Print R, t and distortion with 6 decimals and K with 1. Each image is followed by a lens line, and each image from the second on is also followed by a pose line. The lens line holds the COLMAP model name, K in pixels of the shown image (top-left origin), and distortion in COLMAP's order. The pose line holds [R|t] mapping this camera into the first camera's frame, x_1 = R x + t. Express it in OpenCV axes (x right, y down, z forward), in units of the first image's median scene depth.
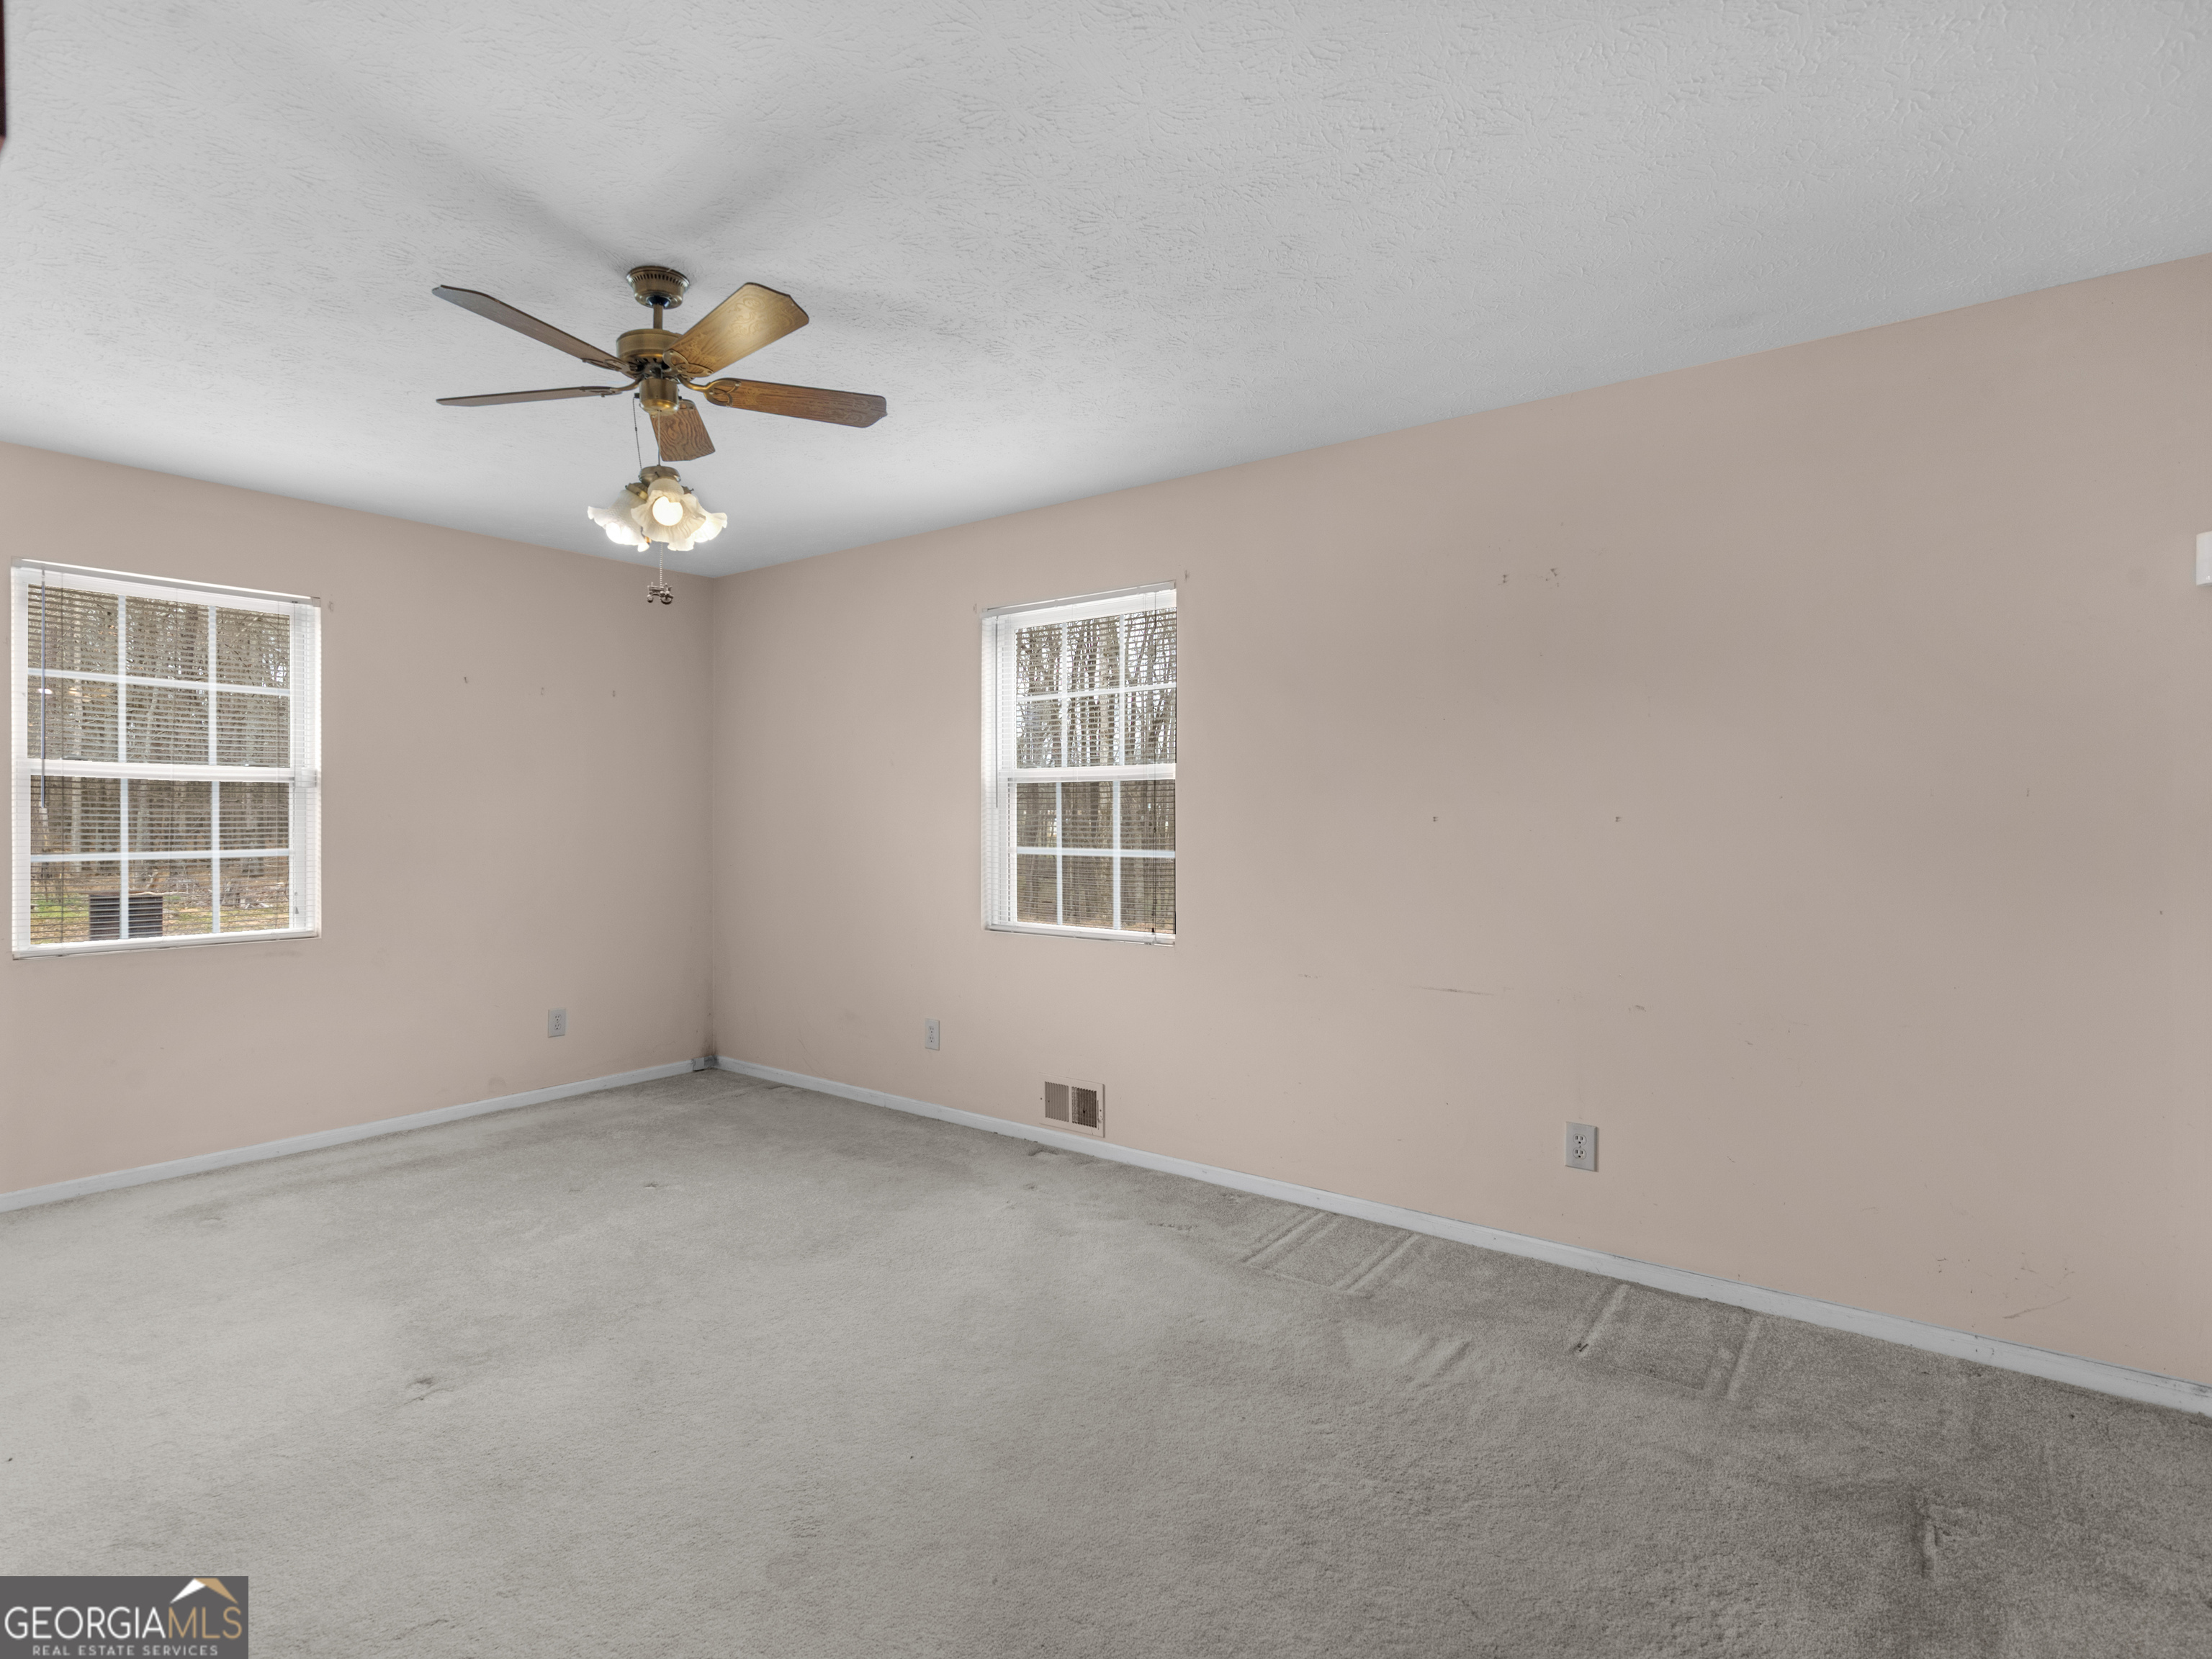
lens RADIAL K [[1150.0, 0, 1110.9], [0, 1150.0, 808.9], [0, 0, 1]] dist [-0.001442, 0.001354]
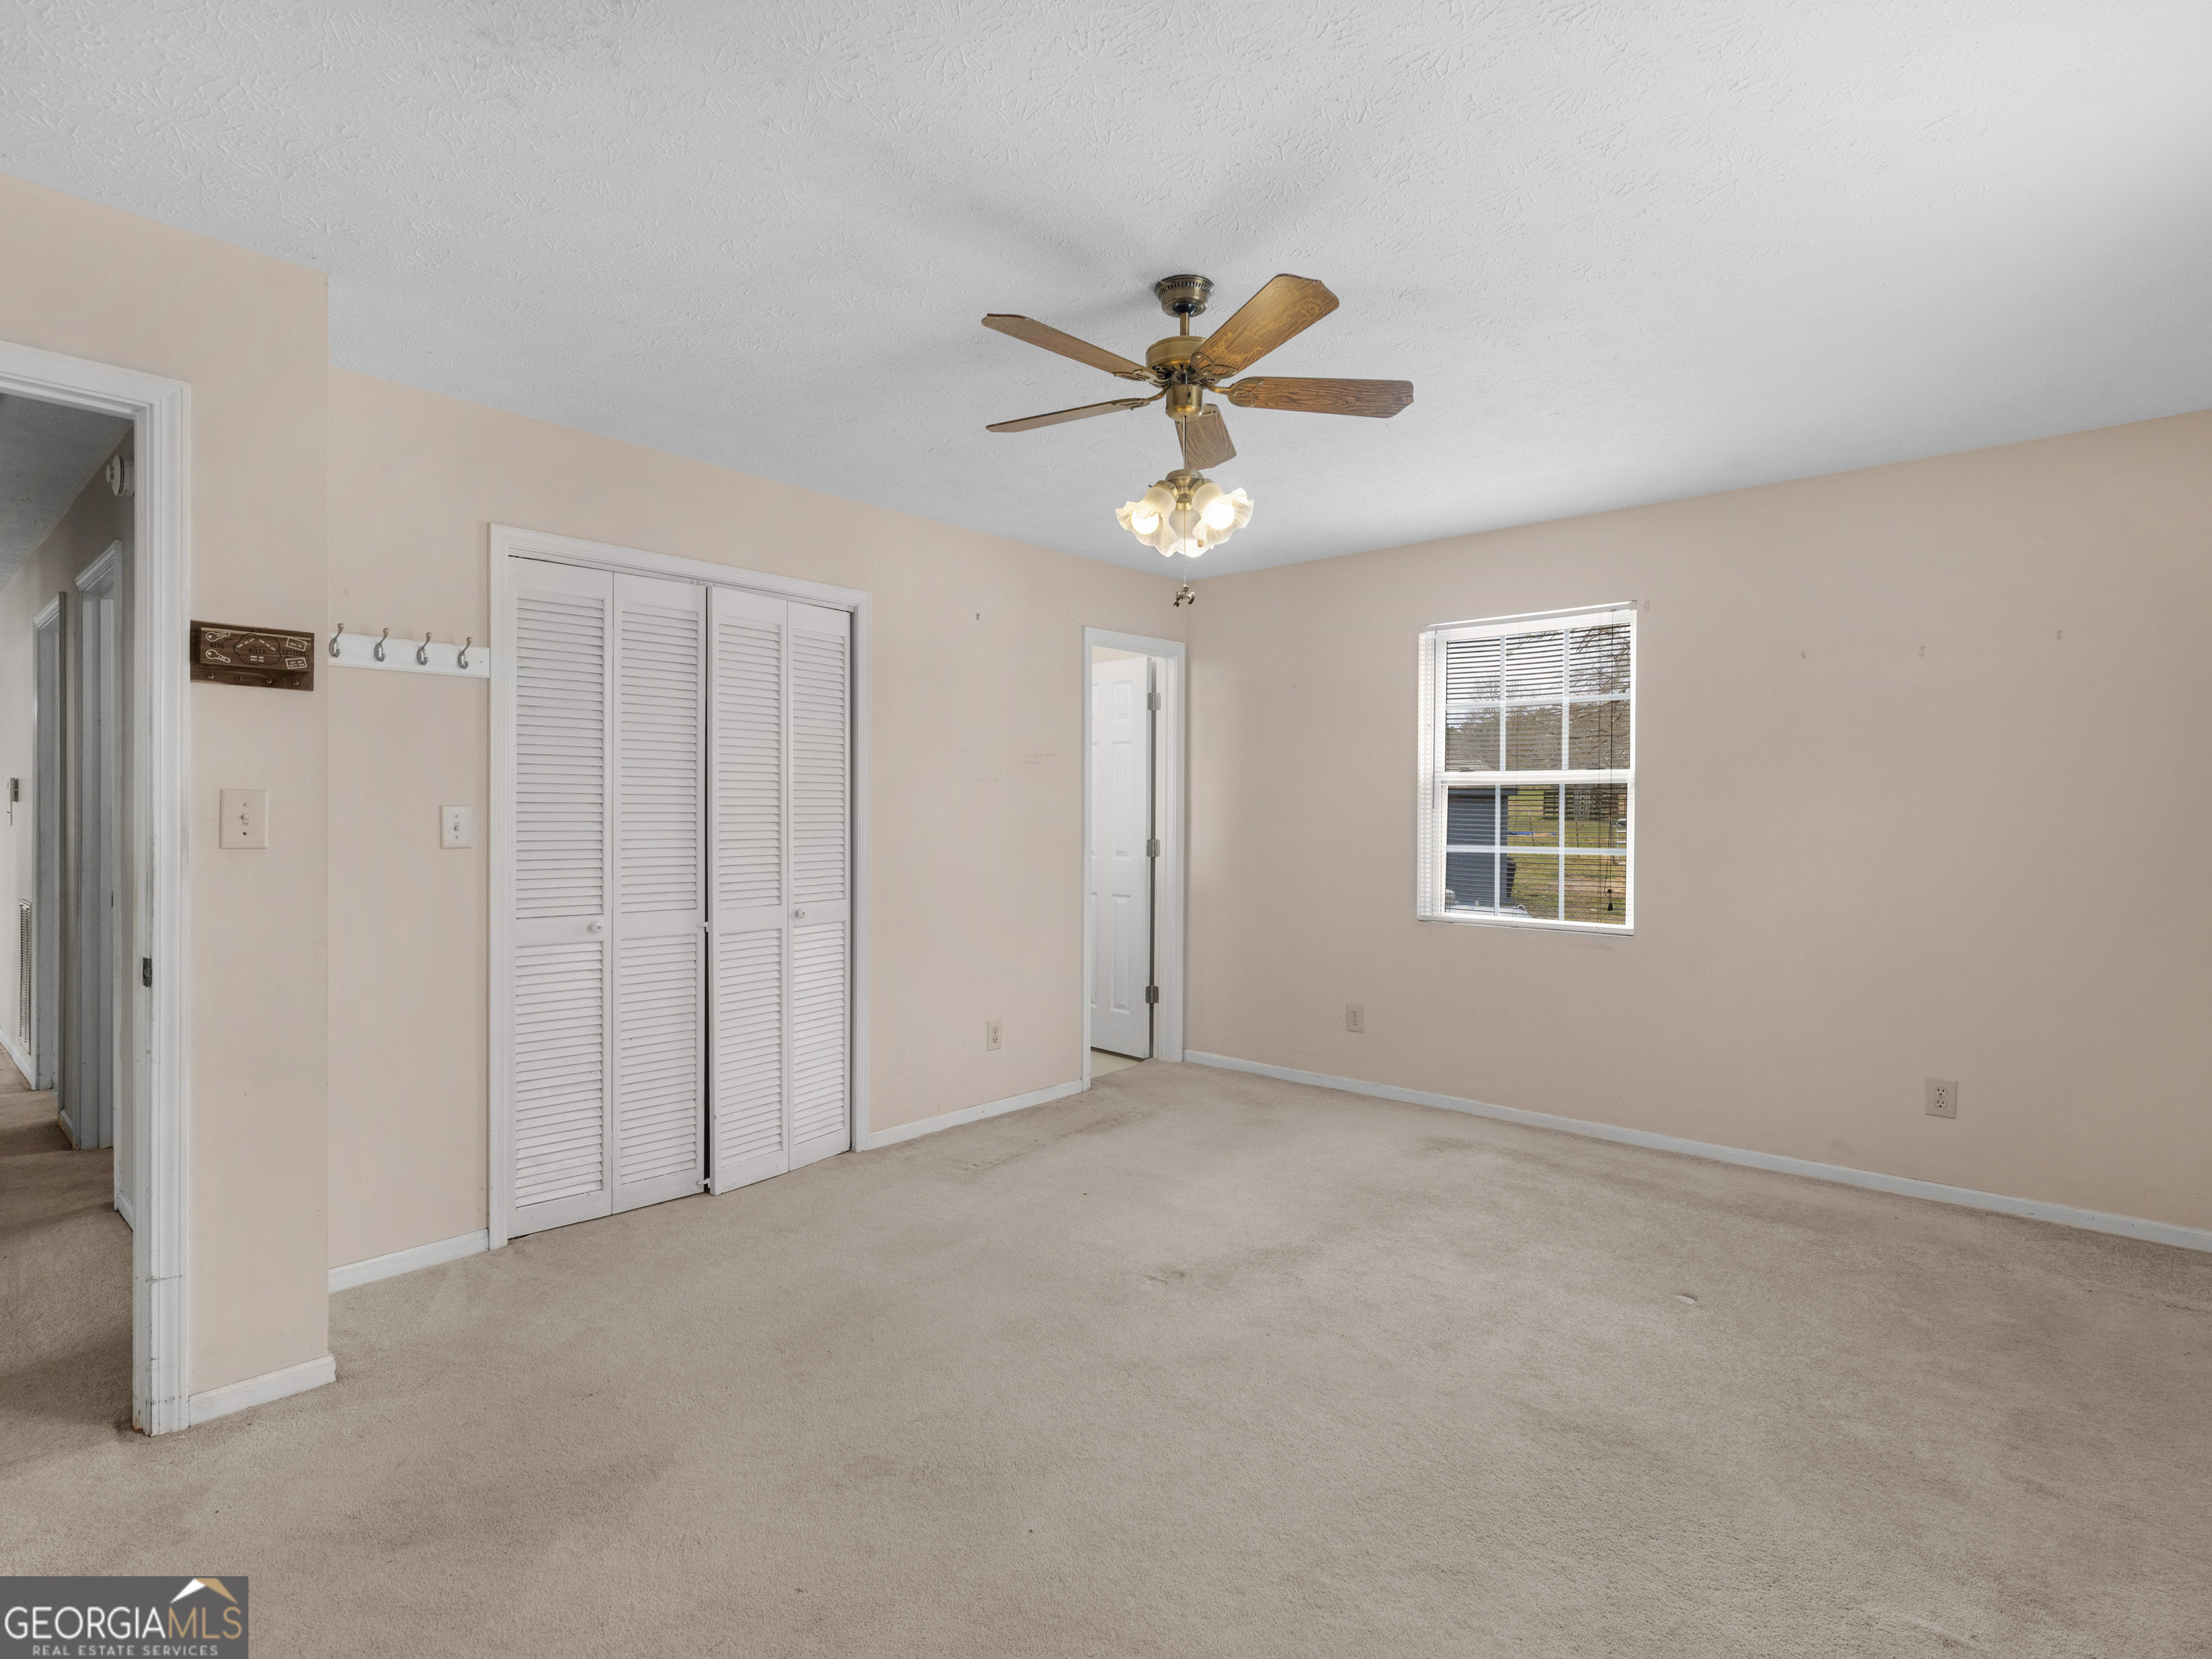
lens RADIAL K [[1186.1, 0, 1097.2], [0, 1186.1, 820.4], [0, 0, 1]] dist [-0.000230, -0.000060]
pose [[-0.129653, -0.000527, -0.991559, 0.426521], [-0.003110, 0.999995, -0.000125, 0.011559], [0.991555, 0.003067, -0.129654, 0.696439]]
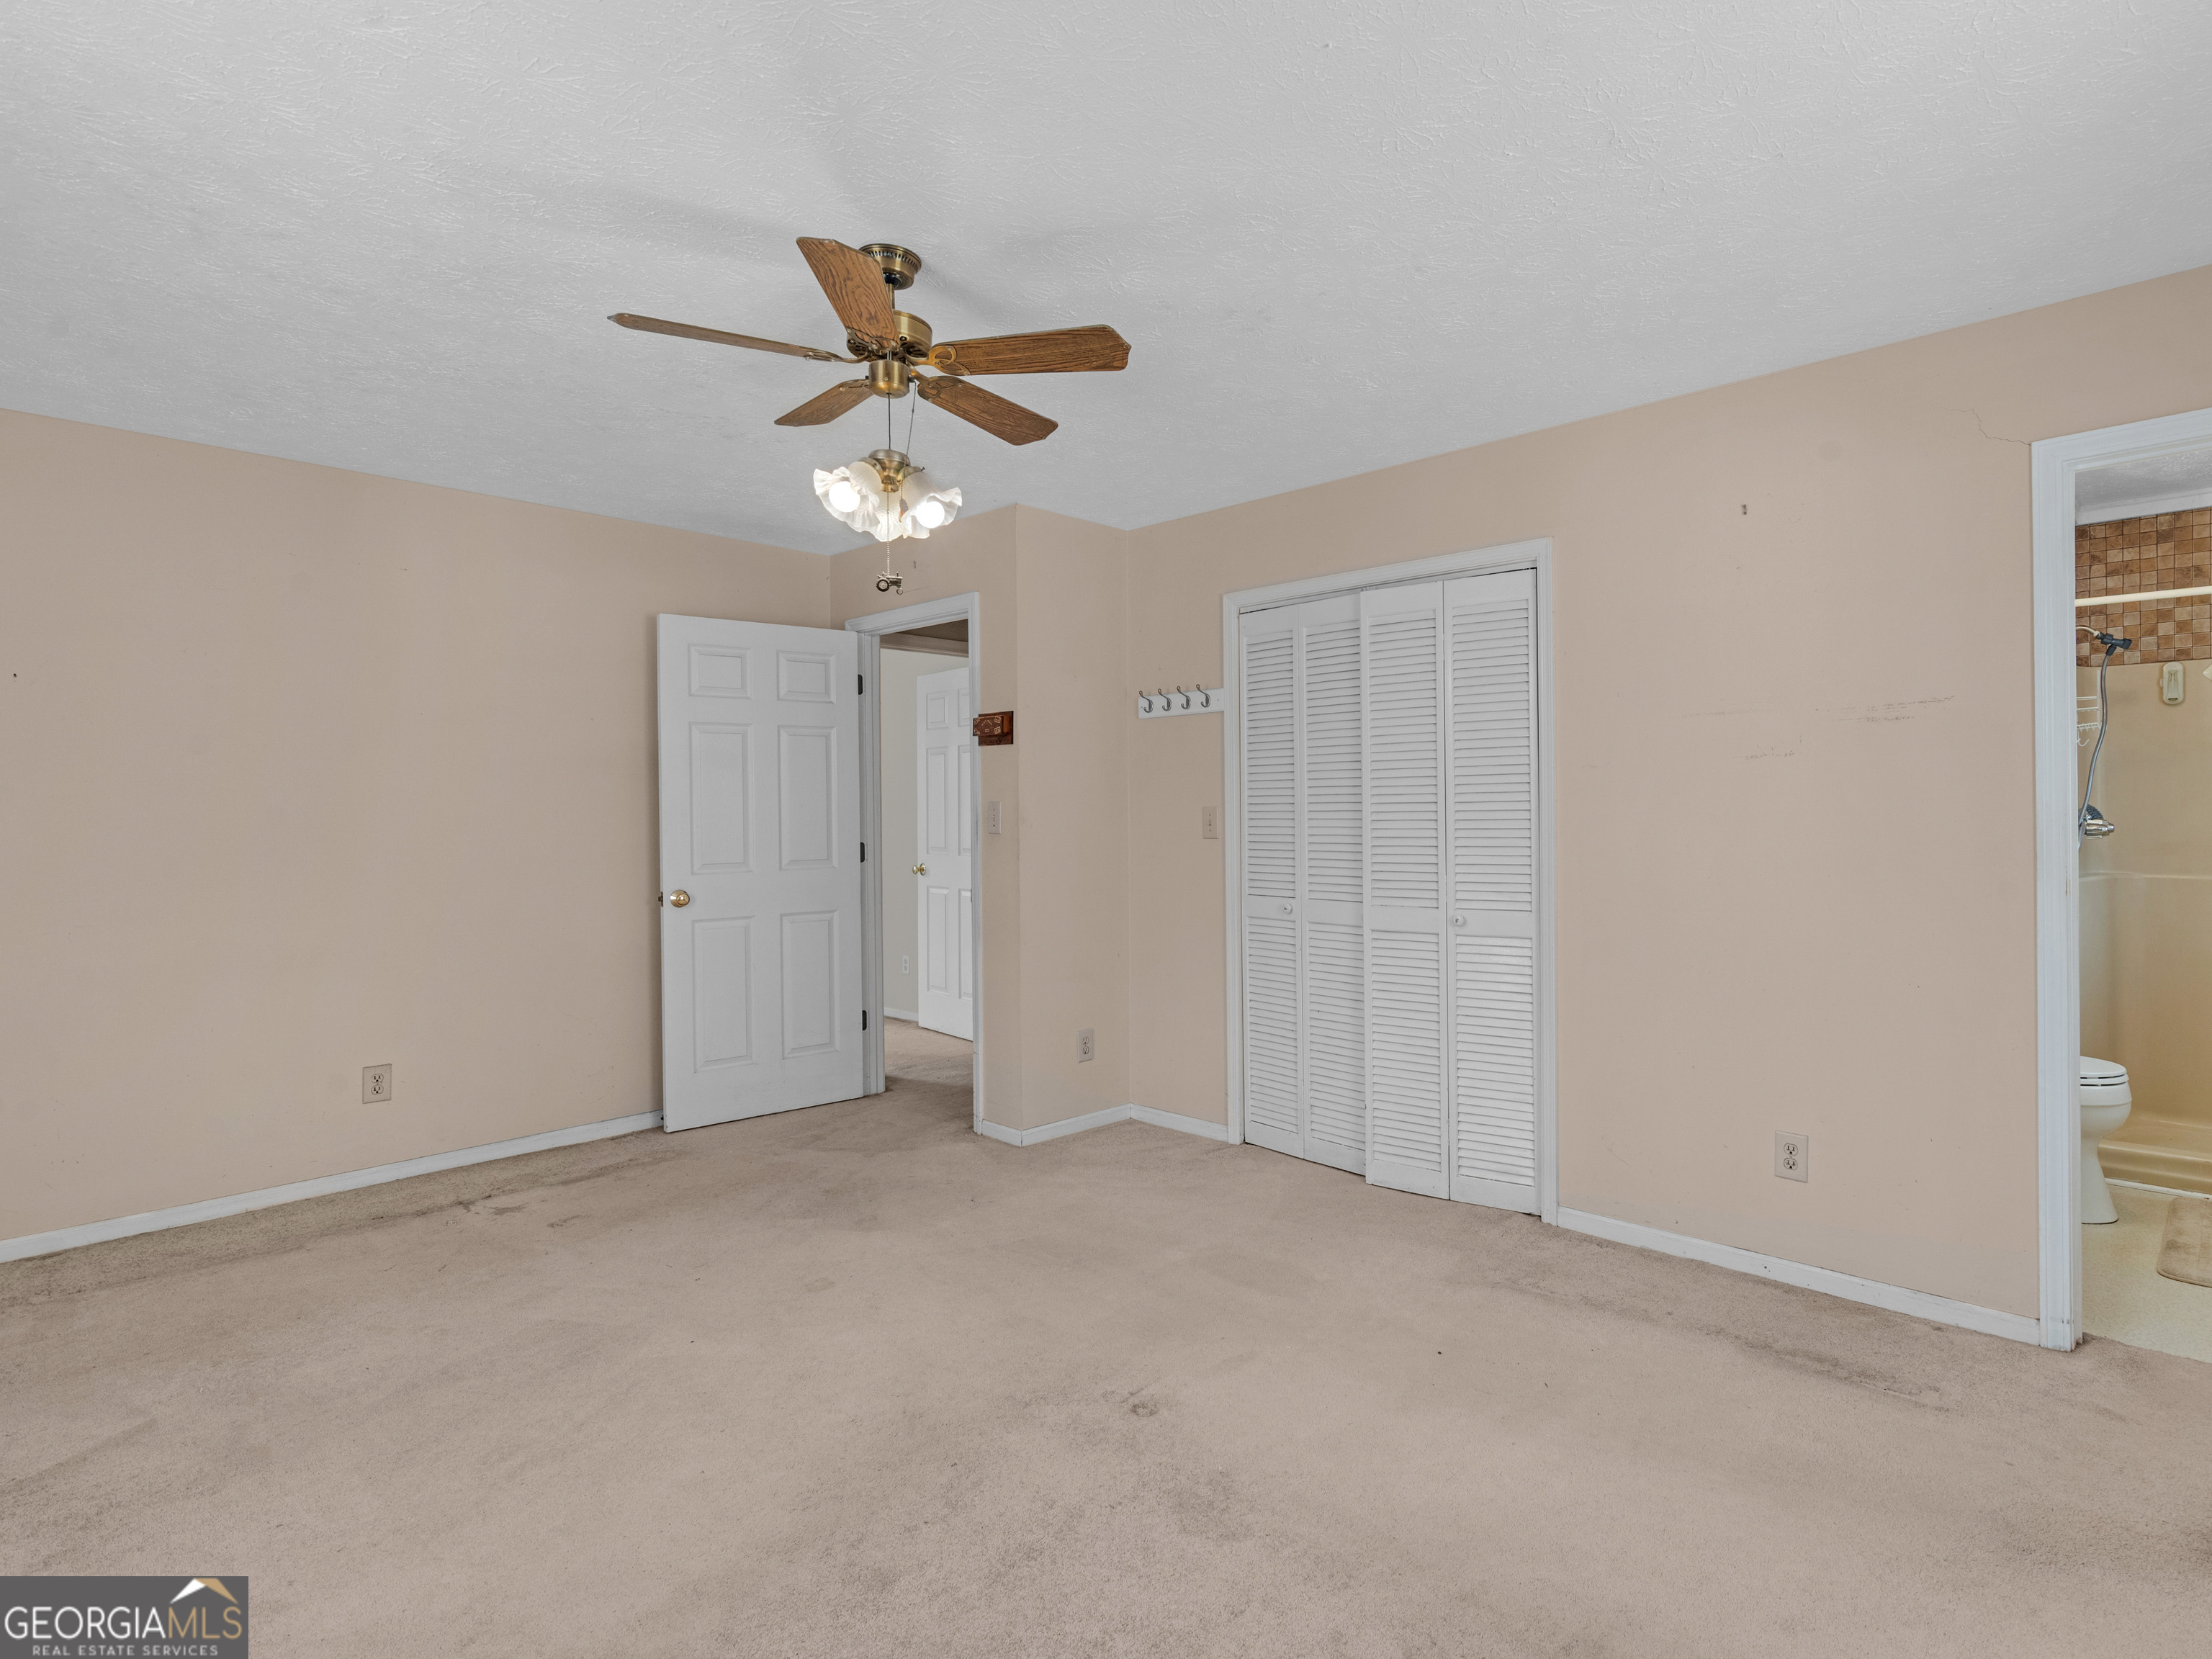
lens RADIAL K [[1126.0, 0, 1141.9], [0, 1126.0, 802.1], [0, 0, 1]] dist [0.000596, -0.000069]
pose [[-0.987214, 0.006891, 0.159255, -0.522134], [0.007577, 0.999964, 0.003701, -0.007416], [-0.159223, 0.004860, -0.987231, 1.263824]]
